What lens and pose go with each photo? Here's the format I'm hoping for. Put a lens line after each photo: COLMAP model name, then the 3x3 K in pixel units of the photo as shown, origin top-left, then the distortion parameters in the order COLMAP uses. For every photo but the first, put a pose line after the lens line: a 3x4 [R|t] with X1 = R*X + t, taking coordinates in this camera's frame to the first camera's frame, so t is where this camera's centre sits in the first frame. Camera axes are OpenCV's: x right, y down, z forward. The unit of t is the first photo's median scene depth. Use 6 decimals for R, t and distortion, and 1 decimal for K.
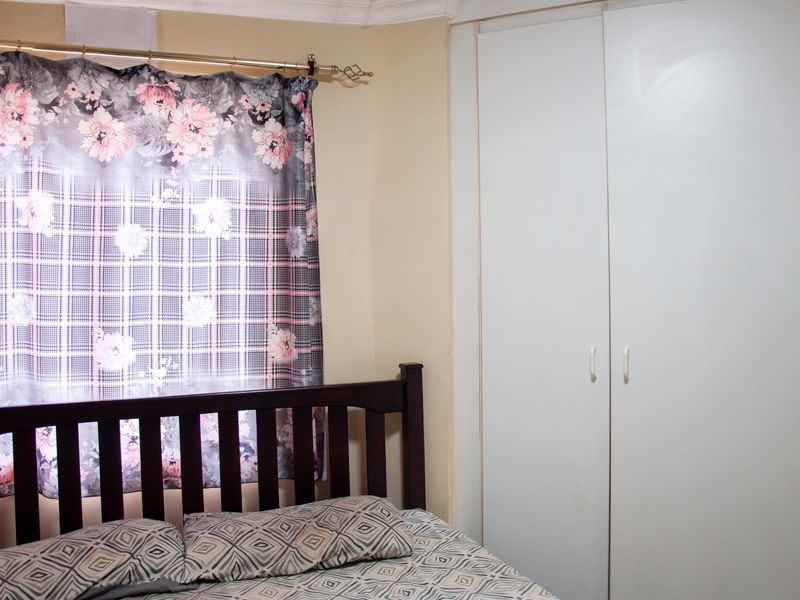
lens RADIAL K [[703.8, 0, 401.0], [0, 703.8, 304.0], [0, 0, 1]] dist [-0.164163, 0.128230]
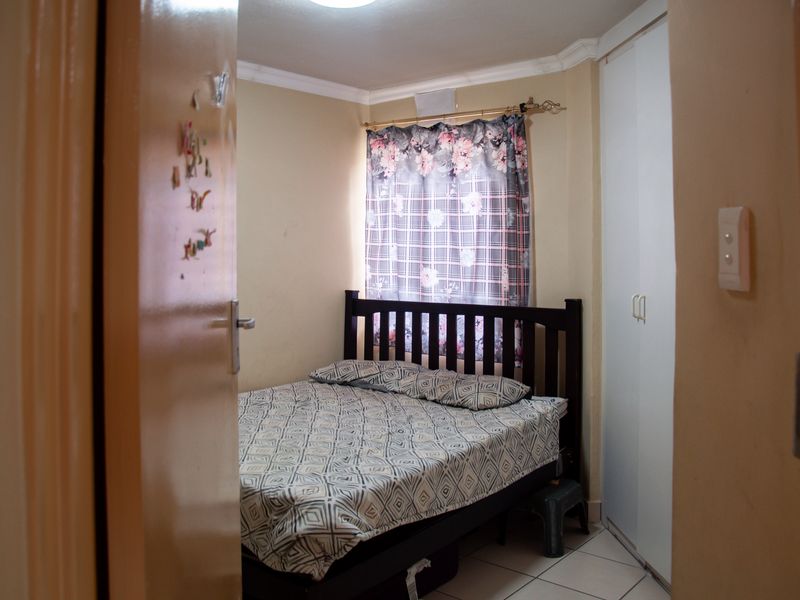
lens RADIAL K [[703.8, 0, 401.0], [0, 703.8, 304.0], [0, 0, 1]] dist [-0.164163, 0.128230]
pose [[0.529103, 0.079795, -0.844798, 1.155800], [-0.050679, 0.996763, 0.062408, 0.025604], [0.847043, 0.009794, 0.531434, -0.086898]]
